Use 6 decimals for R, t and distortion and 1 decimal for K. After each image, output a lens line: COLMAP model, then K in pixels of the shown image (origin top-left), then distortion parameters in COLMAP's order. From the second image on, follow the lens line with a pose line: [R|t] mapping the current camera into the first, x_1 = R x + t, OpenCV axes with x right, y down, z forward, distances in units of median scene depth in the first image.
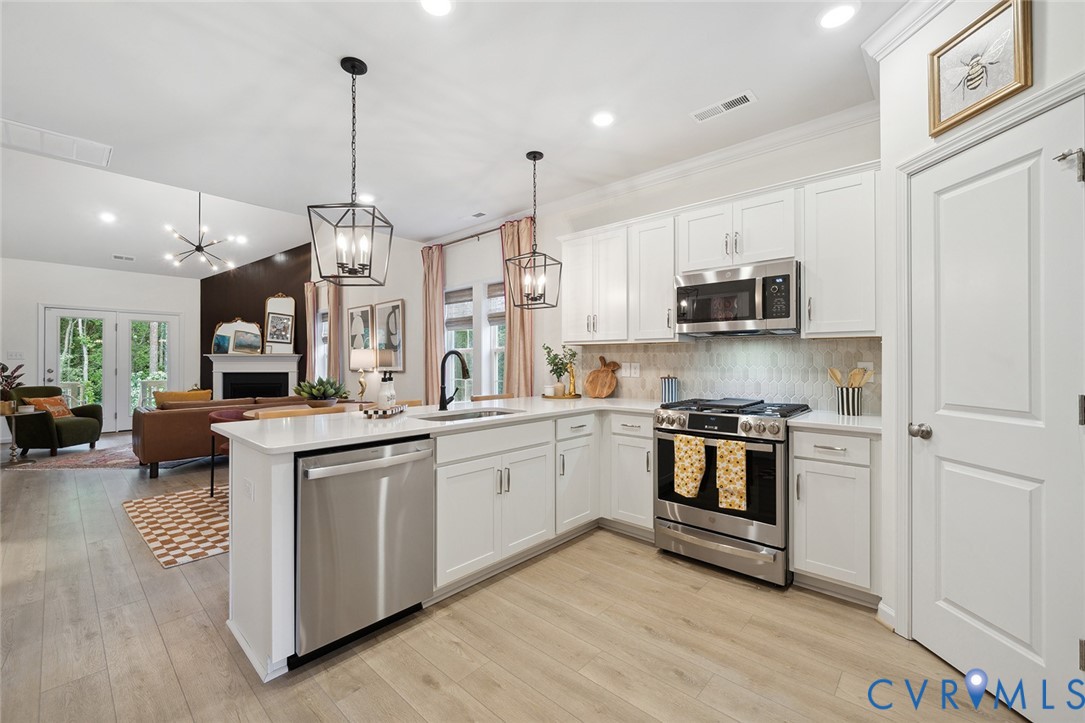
lens RADIAL K [[436.5, 0, 541.1], [0, 436.5, 358.9], [0, 0, 1]] dist [0.000480, -0.000216]
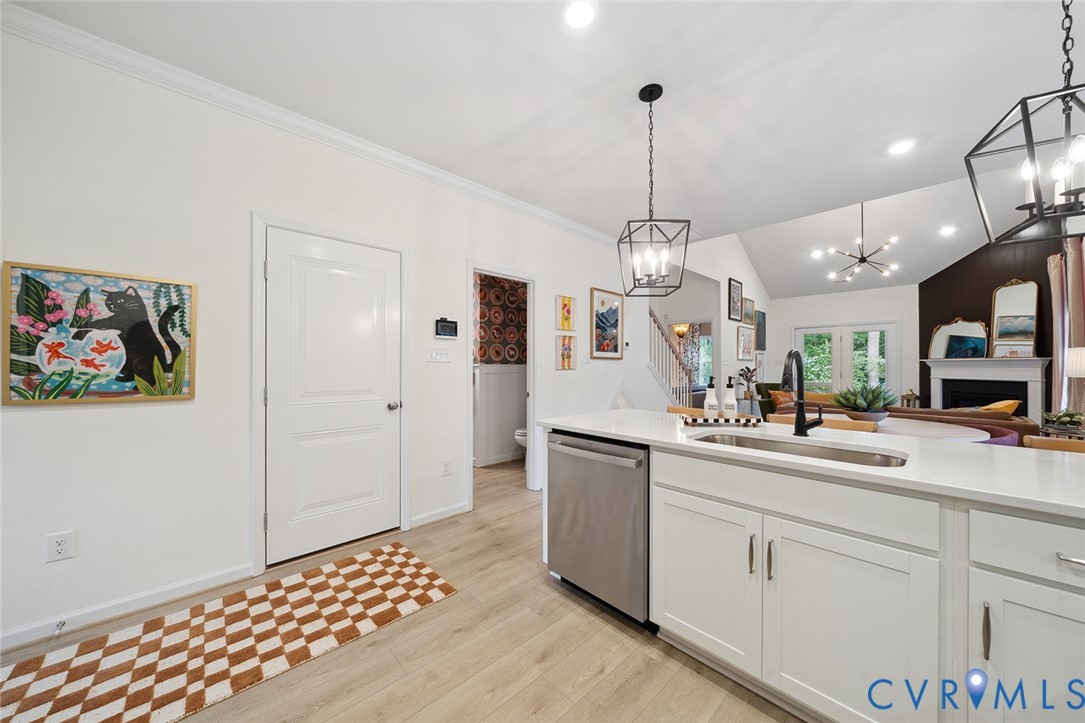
lens RADIAL K [[382.7, 0, 541.0], [0, 382.7, 364.8], [0, 0, 1]] dist [-0.003744, 0.000178]
pose [[-0.078006, -0.002385, -0.996950, 0.286359], [0.001644, 0.999995, -0.002521, 0.003031], [0.996952, -0.001836, -0.078001, 0.430613]]
